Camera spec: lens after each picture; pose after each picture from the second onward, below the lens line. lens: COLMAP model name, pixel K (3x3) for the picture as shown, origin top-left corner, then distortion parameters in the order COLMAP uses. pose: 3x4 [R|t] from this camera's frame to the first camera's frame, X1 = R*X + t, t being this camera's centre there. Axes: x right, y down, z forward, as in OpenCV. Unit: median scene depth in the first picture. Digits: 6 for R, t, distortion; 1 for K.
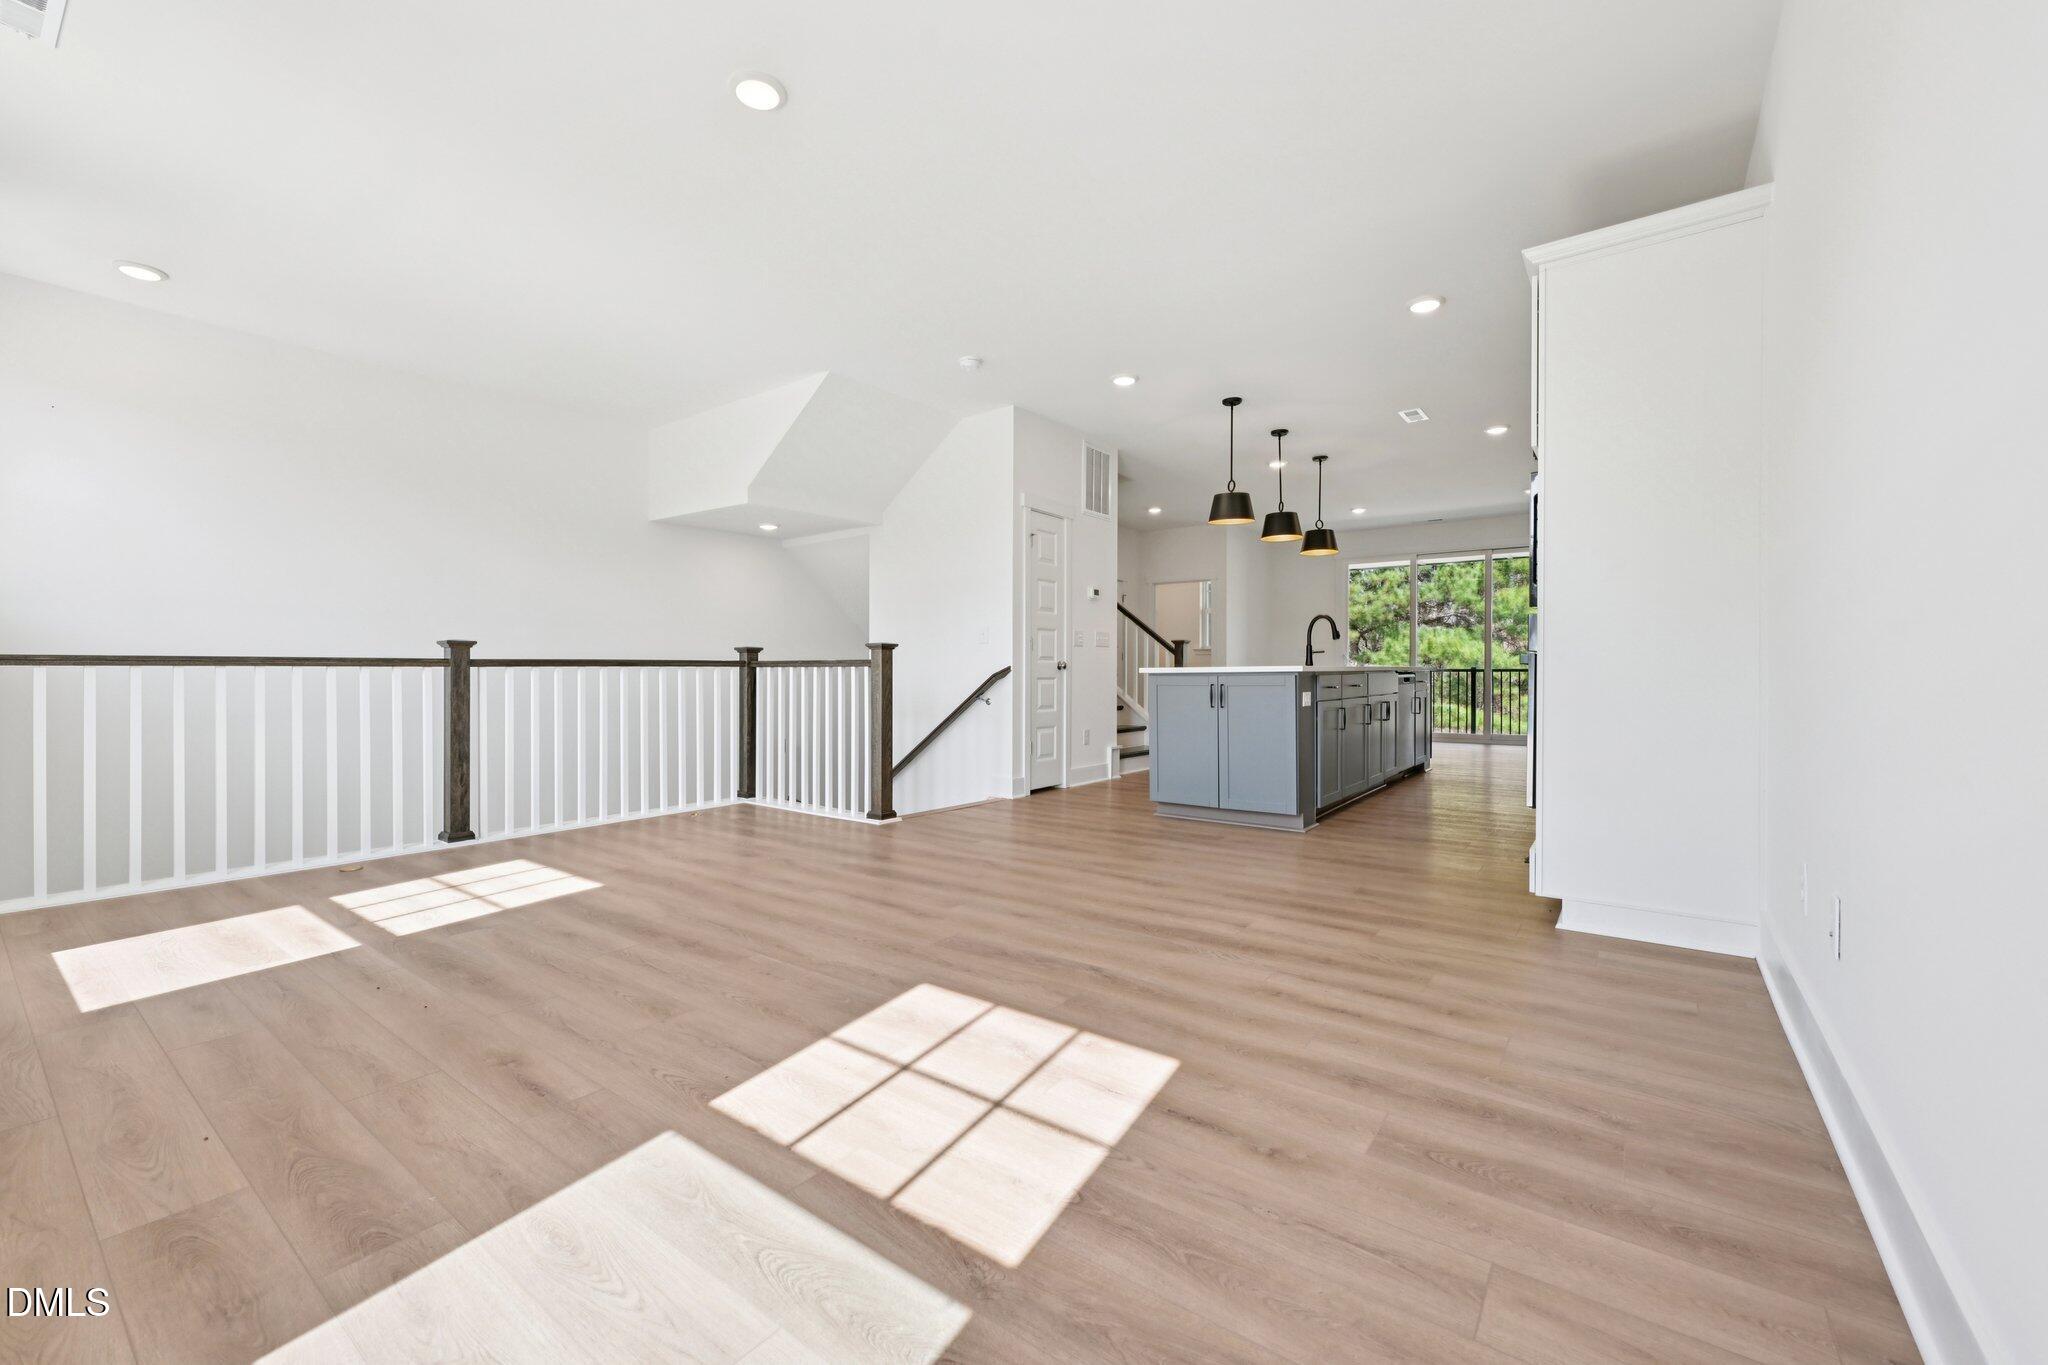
lens RADIAL K [[836.8, 0, 1016.5], [0, 836.8, 678.8], [0, 0, 1]] dist [0.000683, 0.000032]
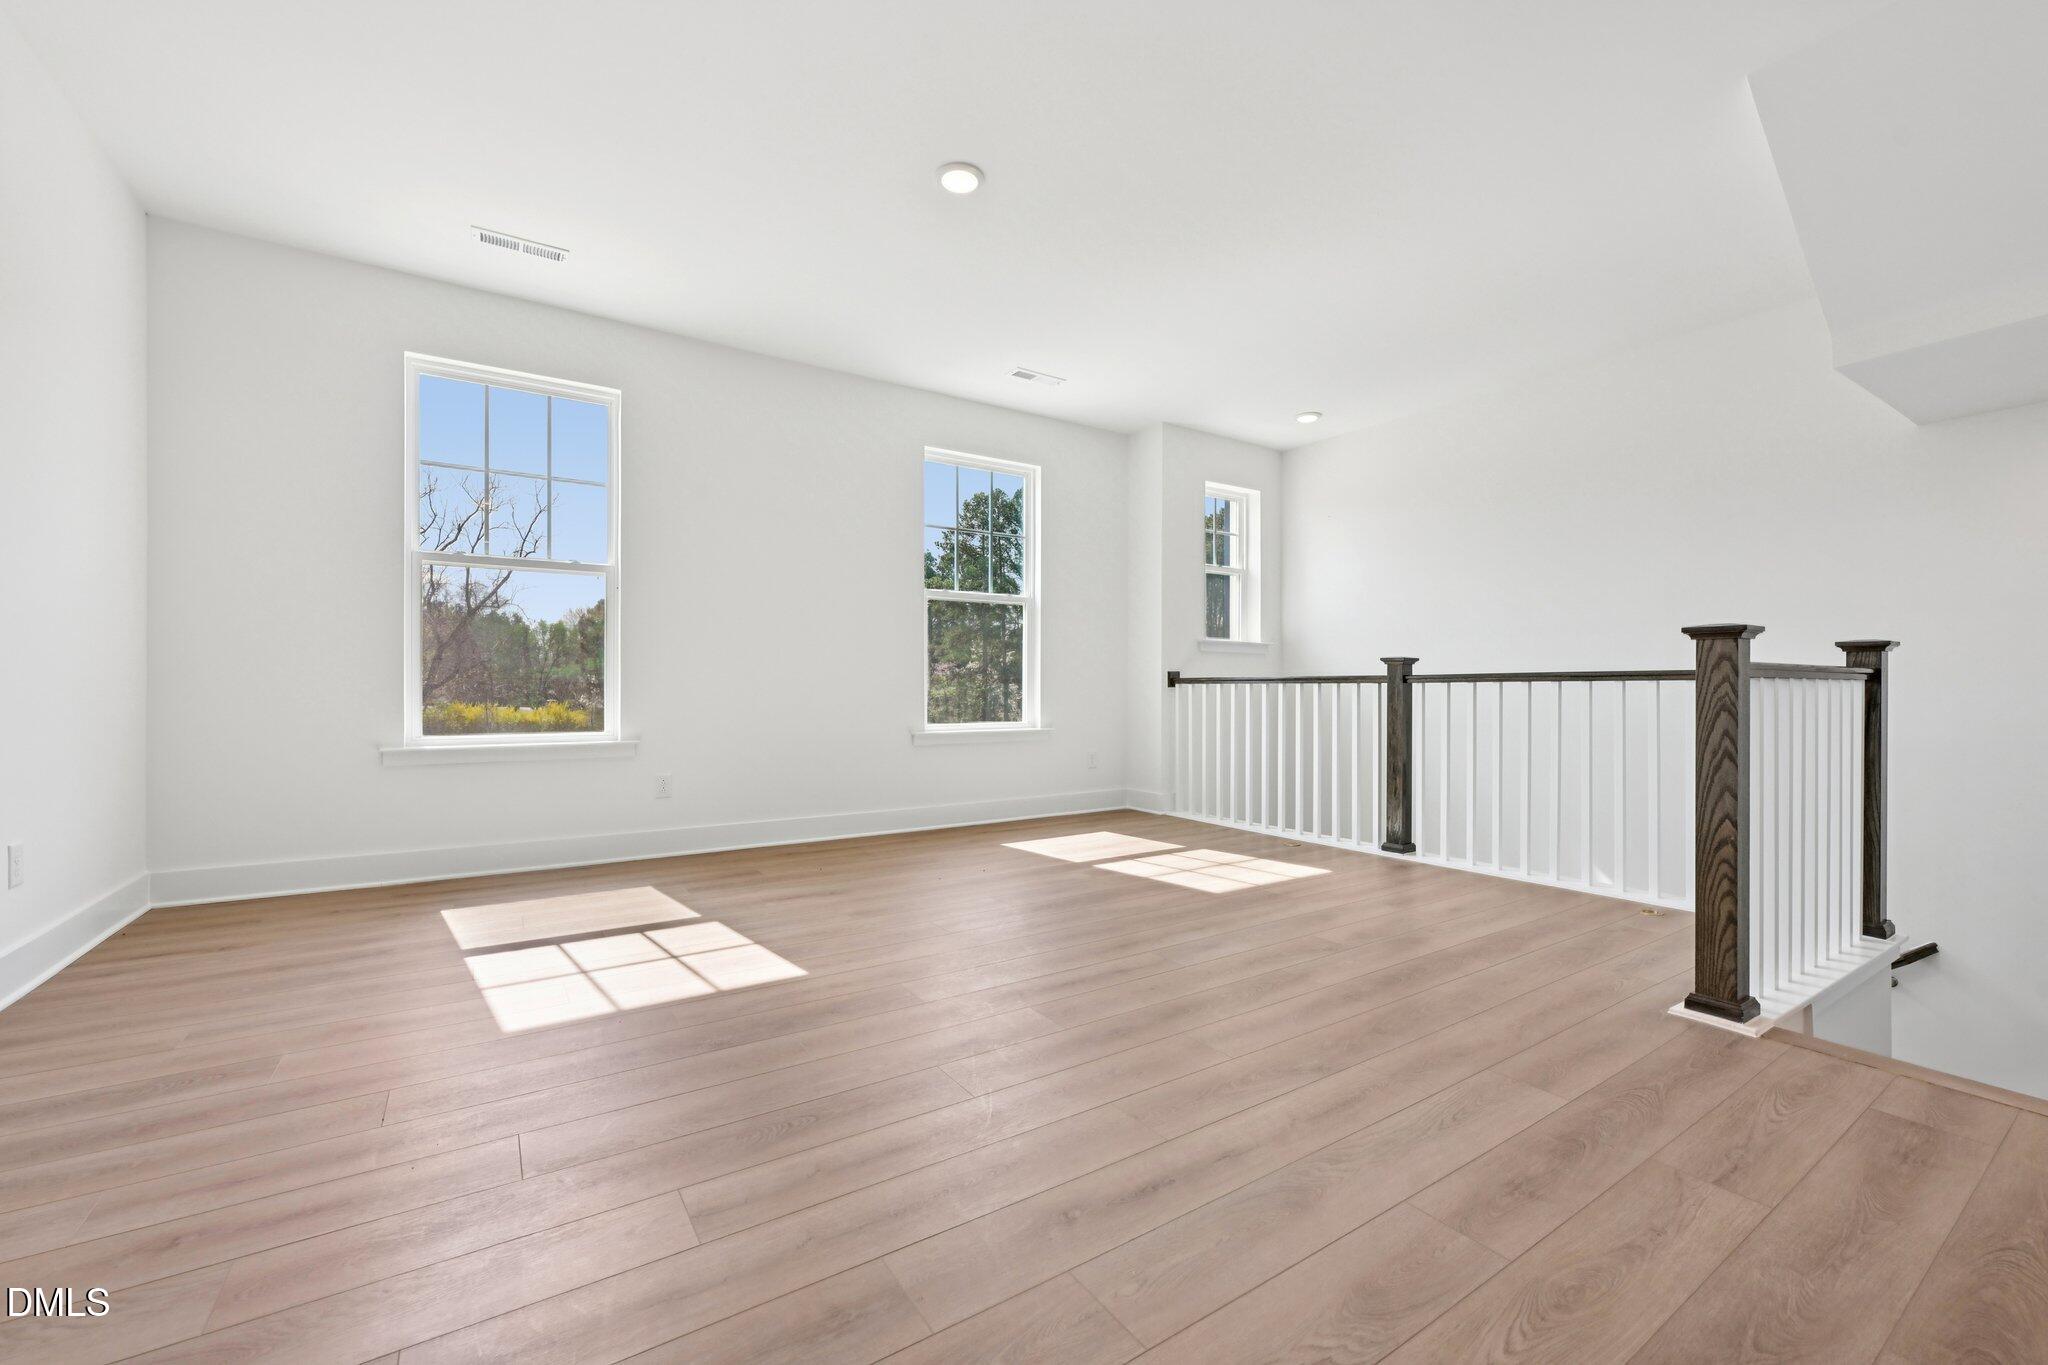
lens RADIAL K [[815.7, 0, 1023.6], [0, 815.7, 687.6], [0, 0, 1]] dist [-0.002677, -0.000159]
pose [[-0.335712, 0.002400, -0.941962, 0.757816], [-0.011034, 0.999918, 0.006480, -0.017613], [0.941900, 0.012569, -0.335658, 1.553912]]
